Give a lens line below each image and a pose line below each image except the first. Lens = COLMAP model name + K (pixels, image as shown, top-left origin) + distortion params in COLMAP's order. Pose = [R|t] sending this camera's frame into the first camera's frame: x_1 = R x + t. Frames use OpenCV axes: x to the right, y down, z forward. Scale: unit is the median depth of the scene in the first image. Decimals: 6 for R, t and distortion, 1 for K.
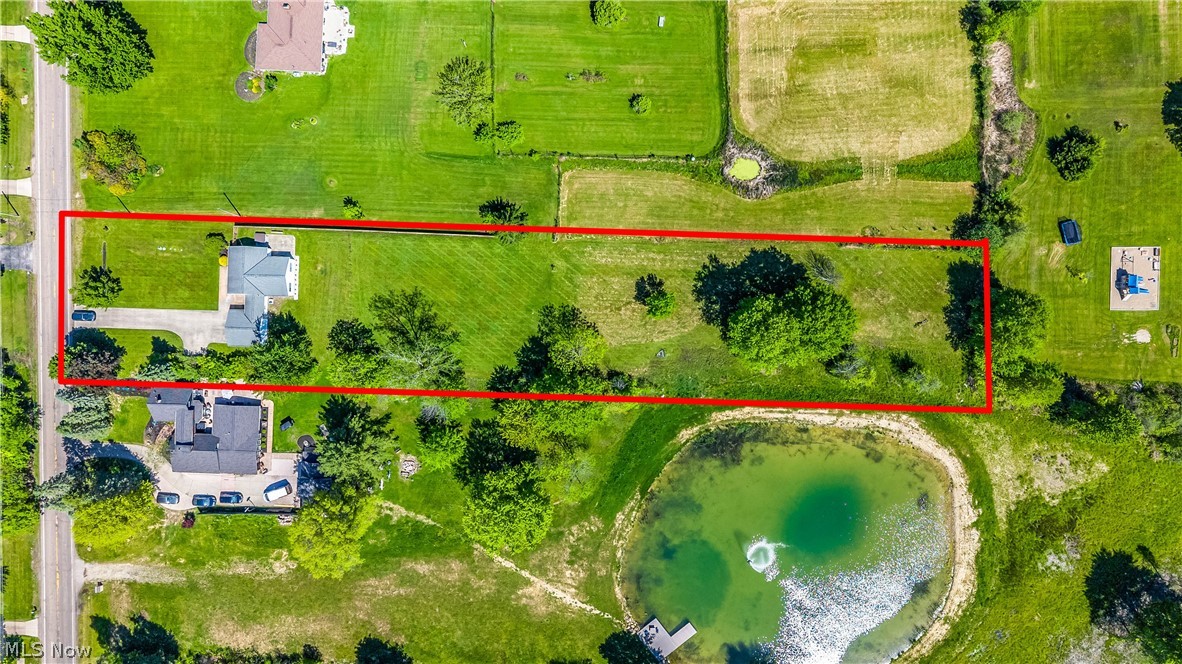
lens RADIAL K [[817.9, 0, 591.0], [0, 817.9, 332.0], [0, 0, 1]] dist [0.063350, -0.082741]
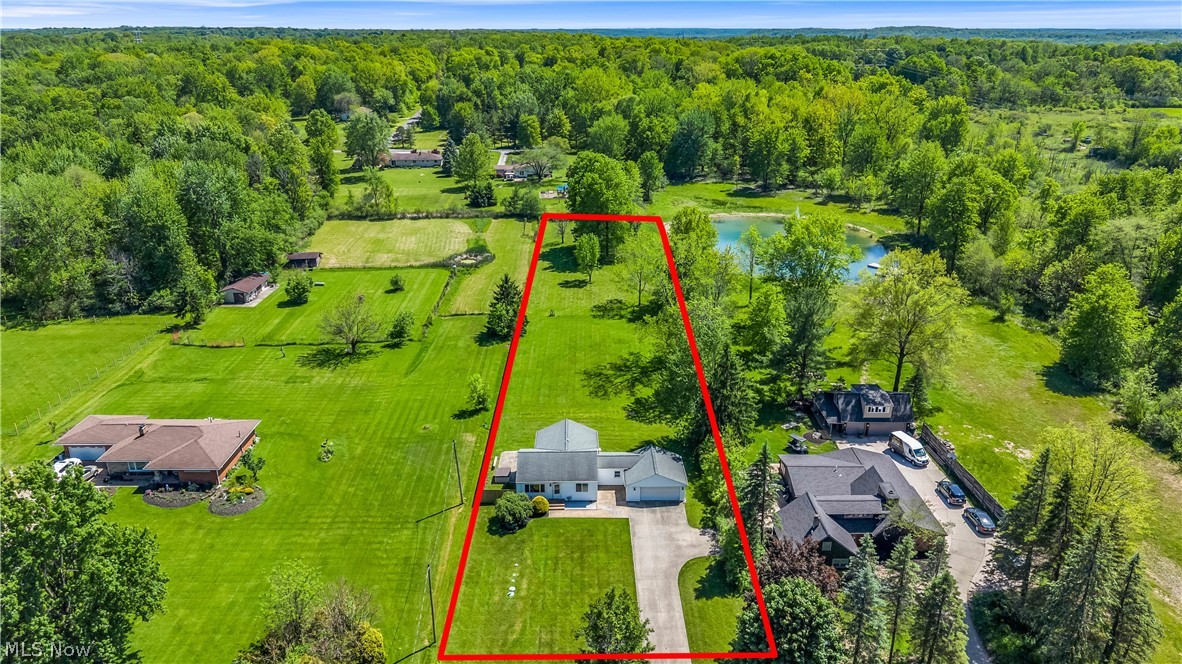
lens RADIAL K [[817.9, 0, 591.0], [0, 817.9, 332.0], [0, 0, 1]] dist [0.063350, -0.082741]
pose [[-0.044444, -0.312967, 0.948723, -0.937040], [0.998864, -0.030265, 0.036809, -0.067826], [0.017193, 0.949282, 0.313957, 0.710667]]
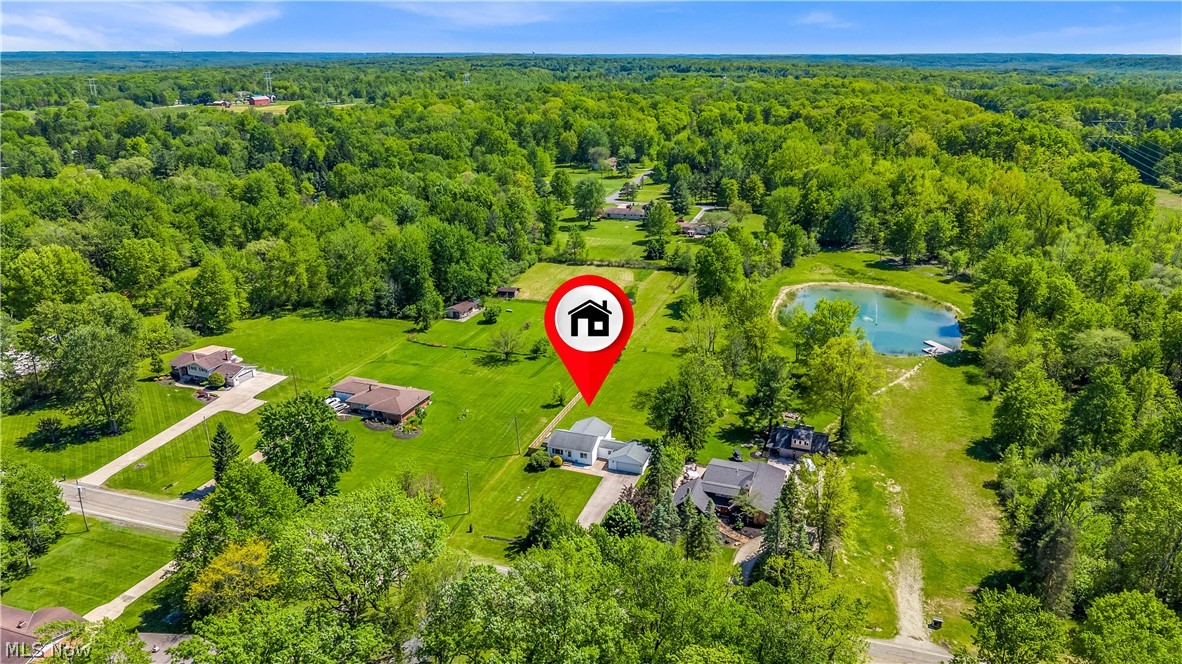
lens RADIAL K [[818.7, 0, 591.0], [0, 818.7, 332.0], [0, 0, 1]] dist [0.135692, -0.000837]
pose [[0.304392, -0.272915, 0.912613, -1.265163], [0.952545, 0.085573, -0.292121, 0.219108], [0.001629, 0.958225, 0.286012, 0.578388]]
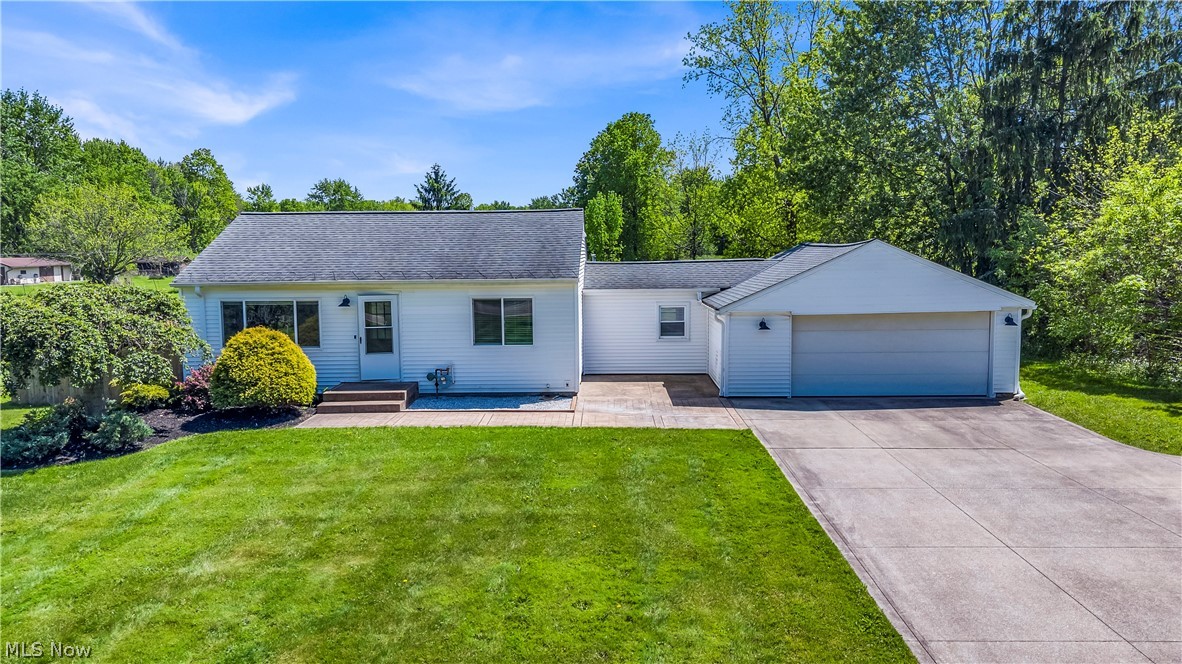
lens RADIAL K [[817.9, 0, 591.0], [0, 817.9, 332.0], [0, 0, 1]] dist [0.063350, -0.082741]
pose [[-0.007674, -0.052742, 0.998579, -0.547844], [0.999663, -0.025163, 0.006353, -0.044861], [0.024792, 0.998291, 0.052917, 0.986300]]
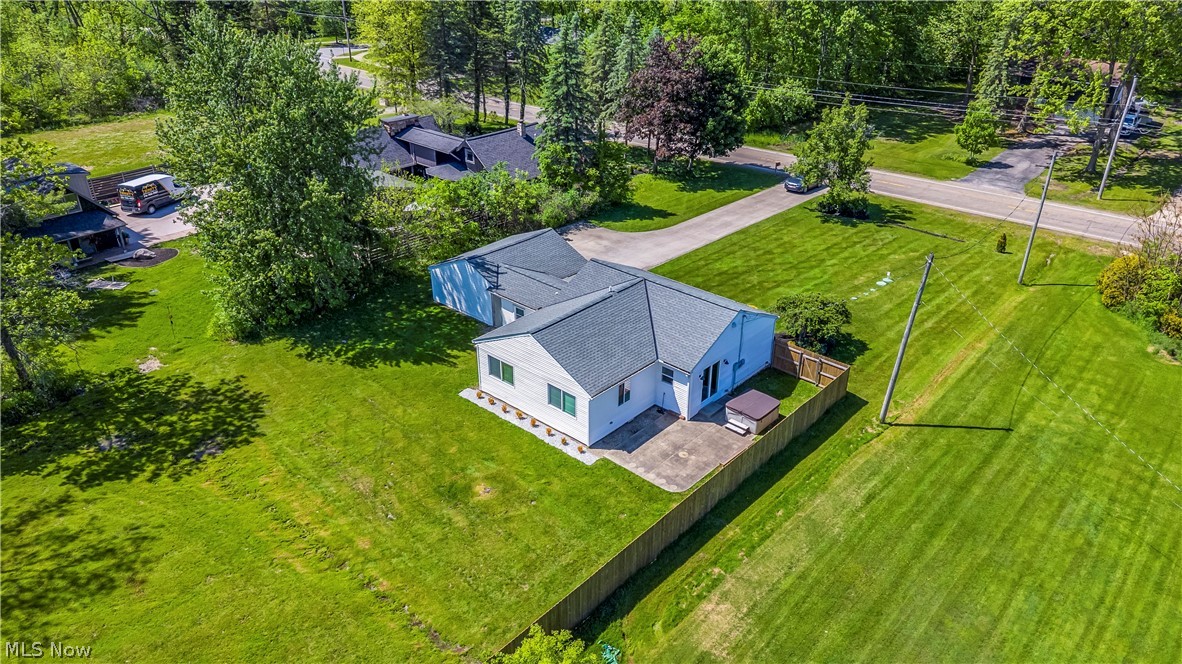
lens RADIAL K [[817.9, 0, 591.0], [0, 817.9, 332.0], [0, 0, 1]] dist [0.063350, -0.082741]
pose [[-0.640948, 0.380706, -0.666520, -0.226132], [-0.767556, -0.310339, 0.560846, -0.200407], [0.006671, 0.871064, 0.491124, 0.864740]]
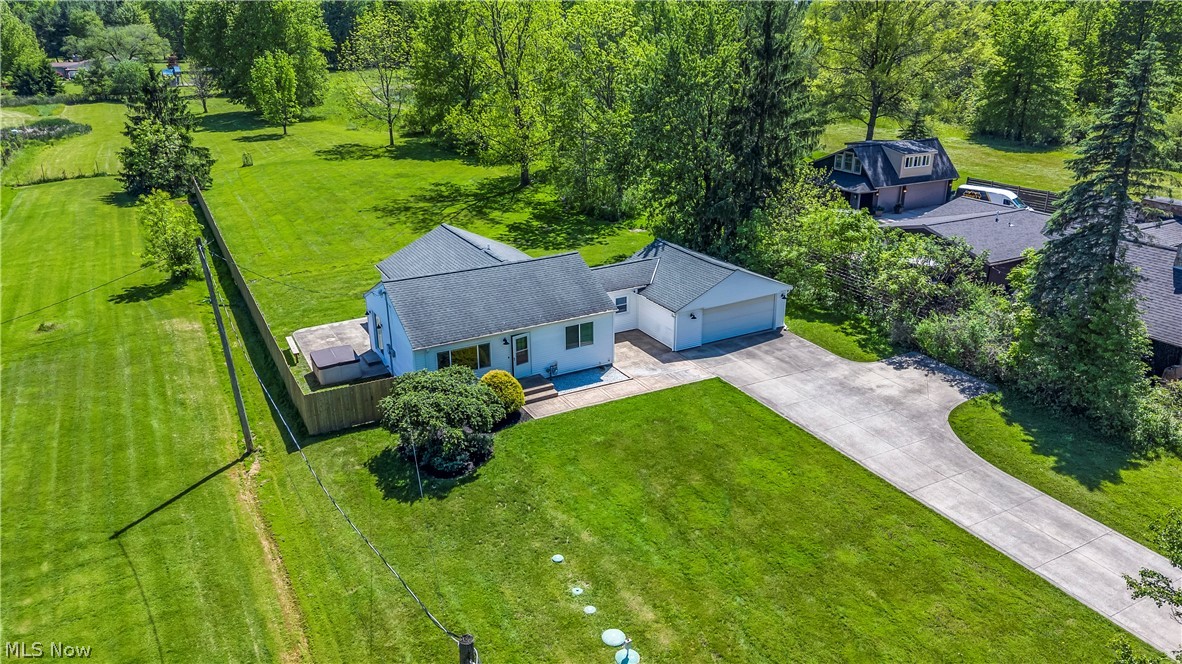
lens RADIAL K [[817.9, 0, 591.0], [0, 817.9, 332.0], [0, 0, 1]] dist [0.063350, -0.082741]
pose [[-0.509167, -0.265113, 0.818819, -0.612995], [0.859678, -0.202269, 0.469085, -0.155937], [0.041261, 0.942763, 0.330900, 0.917700]]
